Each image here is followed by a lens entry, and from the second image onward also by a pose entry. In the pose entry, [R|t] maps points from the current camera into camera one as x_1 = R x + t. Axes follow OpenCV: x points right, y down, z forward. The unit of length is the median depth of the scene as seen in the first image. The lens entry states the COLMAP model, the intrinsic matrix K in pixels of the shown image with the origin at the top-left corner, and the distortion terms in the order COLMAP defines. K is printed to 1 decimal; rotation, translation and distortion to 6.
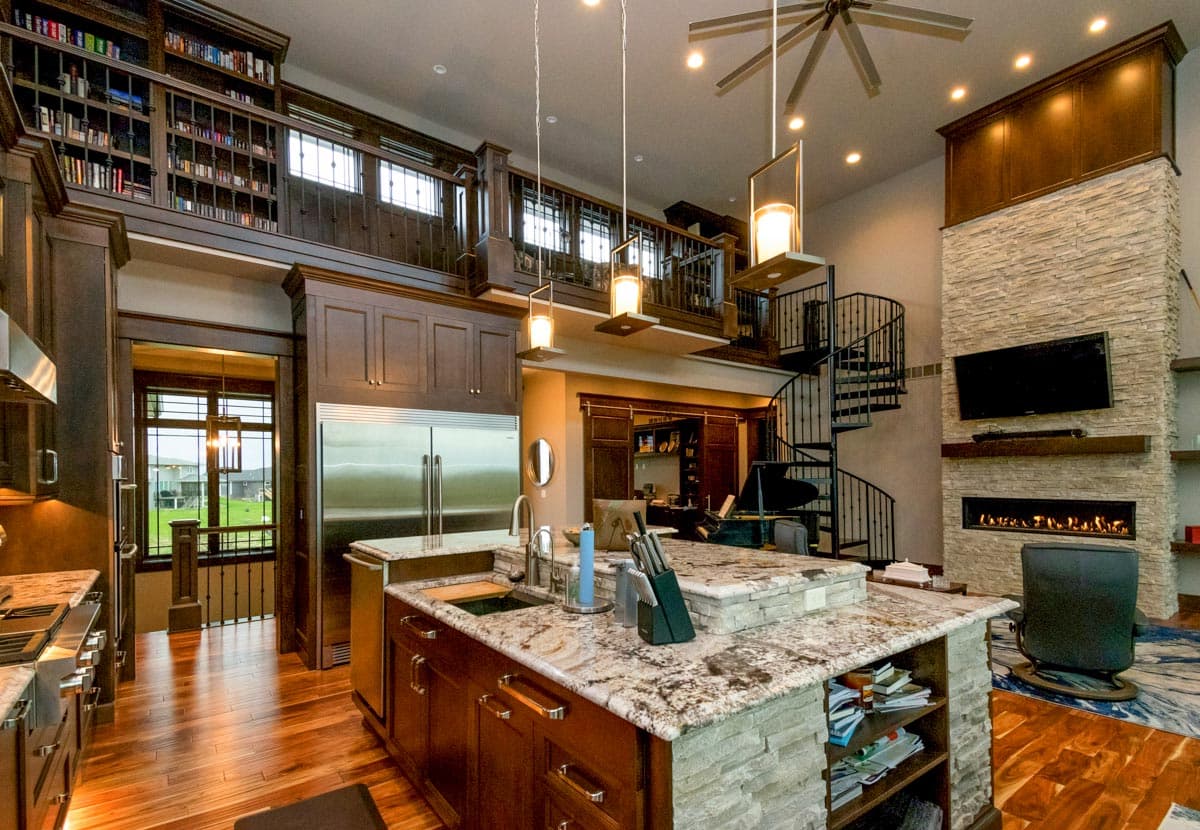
lens RADIAL K [[575.1, 0, 539.2], [0, 575.1, 490.0], [0, 0, 1]] dist [0.030125, -0.005446]
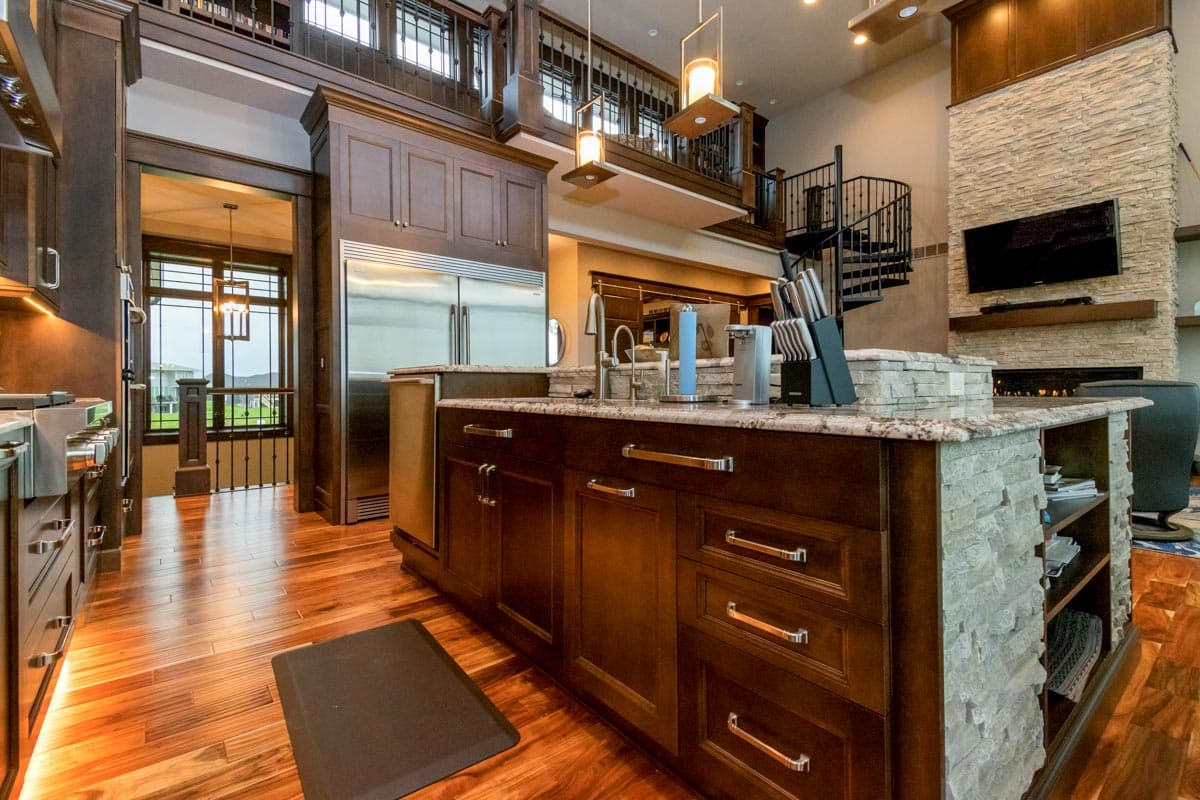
lens RADIAL K [[545.7, 0, 545.7], [0, 545.7, 396.8], [0, 0, 1]] dist [0.035519, -0.013496]
pose [[0.999278, -0.000377, 0.037987, -0.061663], [0.000631, 0.999978, -0.006658, 0.078327], [-0.037984, 0.006677, 0.999256, 0.070689]]
